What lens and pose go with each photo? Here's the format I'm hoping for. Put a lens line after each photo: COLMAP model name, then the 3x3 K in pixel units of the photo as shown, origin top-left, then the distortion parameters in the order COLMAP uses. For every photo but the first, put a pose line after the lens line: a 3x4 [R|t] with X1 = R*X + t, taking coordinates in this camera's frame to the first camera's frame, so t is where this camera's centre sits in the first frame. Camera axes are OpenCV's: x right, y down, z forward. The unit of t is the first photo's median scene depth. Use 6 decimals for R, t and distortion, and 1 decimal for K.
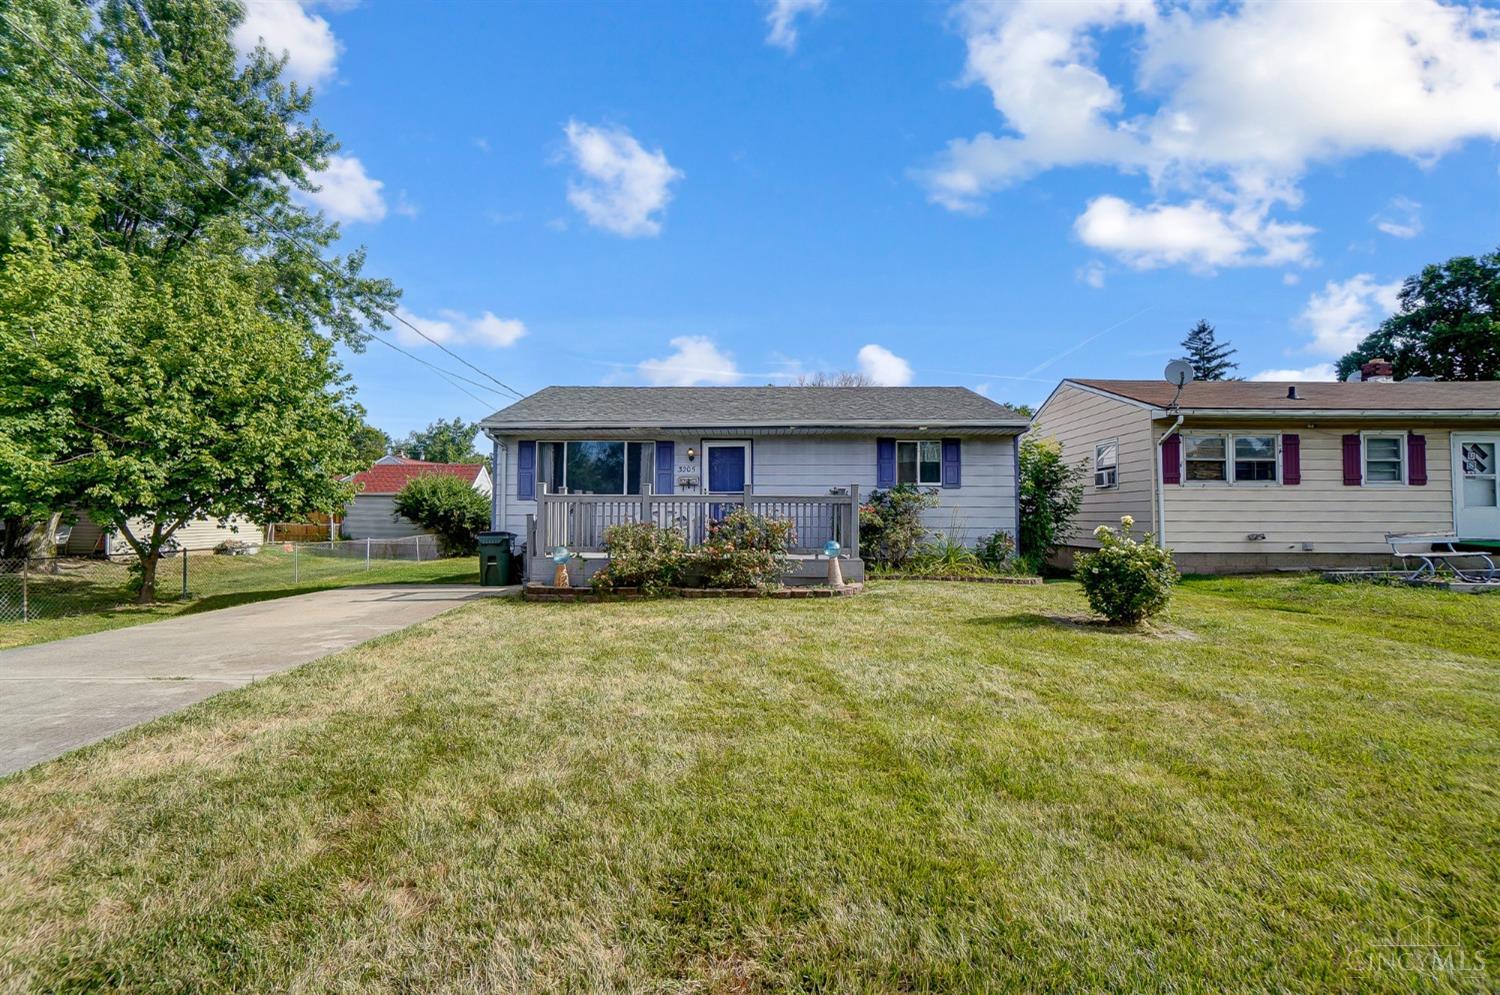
lens RADIAL K [[650.1, 0, 760.7], [0, 650.1, 508.2], [0, 0, 1]] dist [-0.027236, 0.005674]
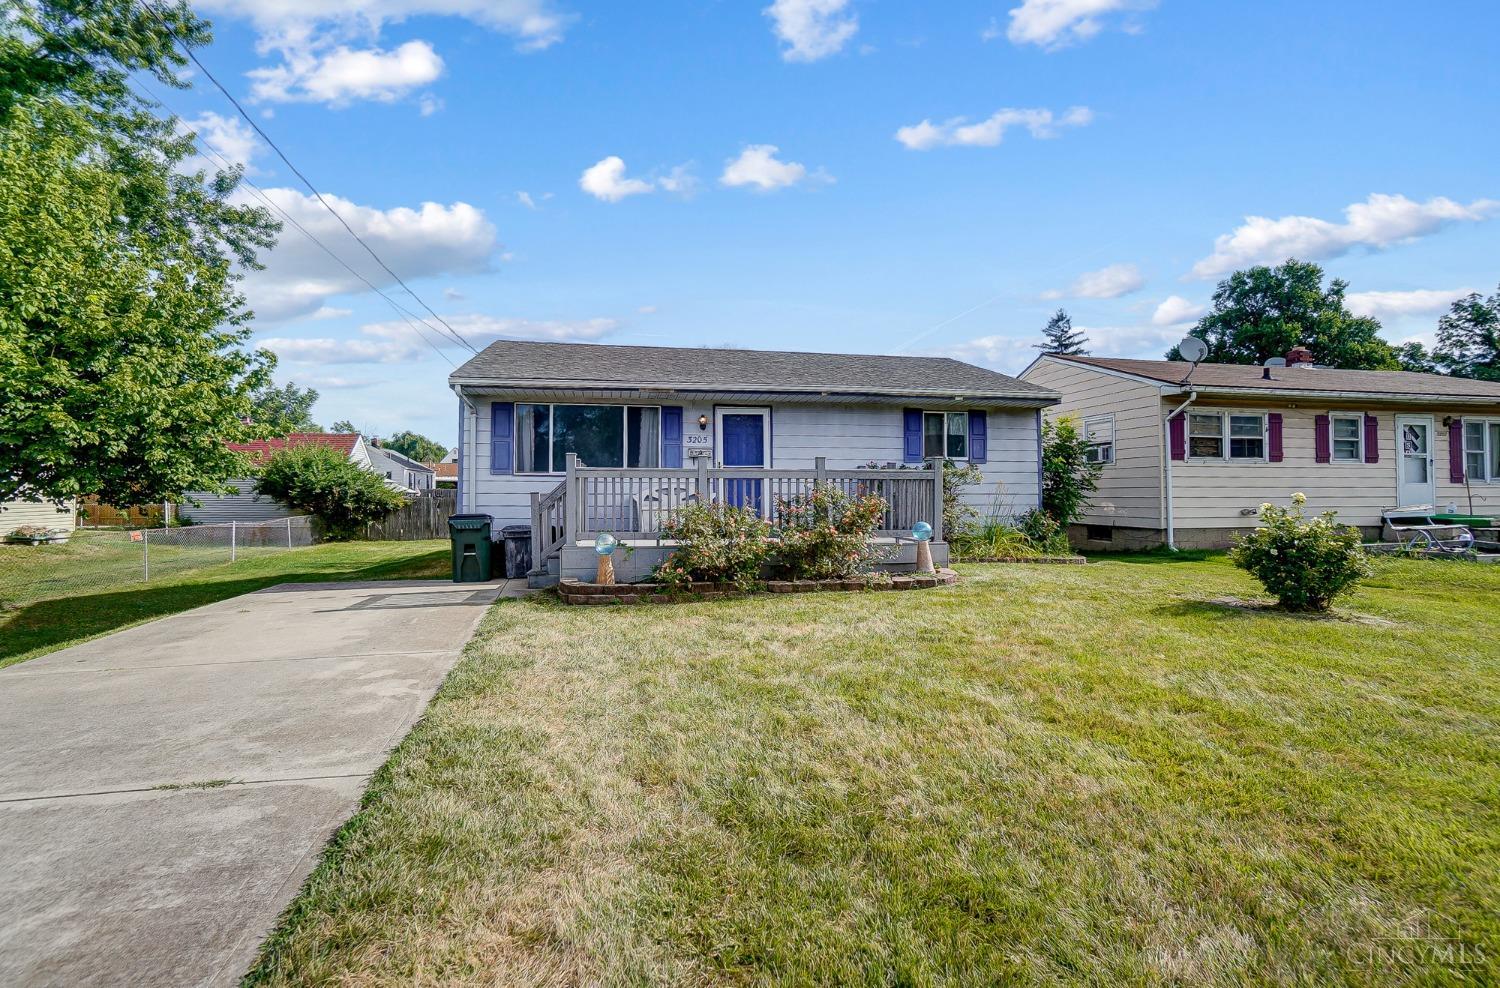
lens RADIAL K [[650.1, 0, 743.4], [0, 650.1, 491.8], [0, 0, 1]] dist [-0.027236, 0.005674]
pose [[0.981979, -0.002945, 0.188967, -0.218226], [0.000649, 0.999925, 0.012211, -0.000877], [-0.188989, -0.011868, 0.981907, 0.138478]]
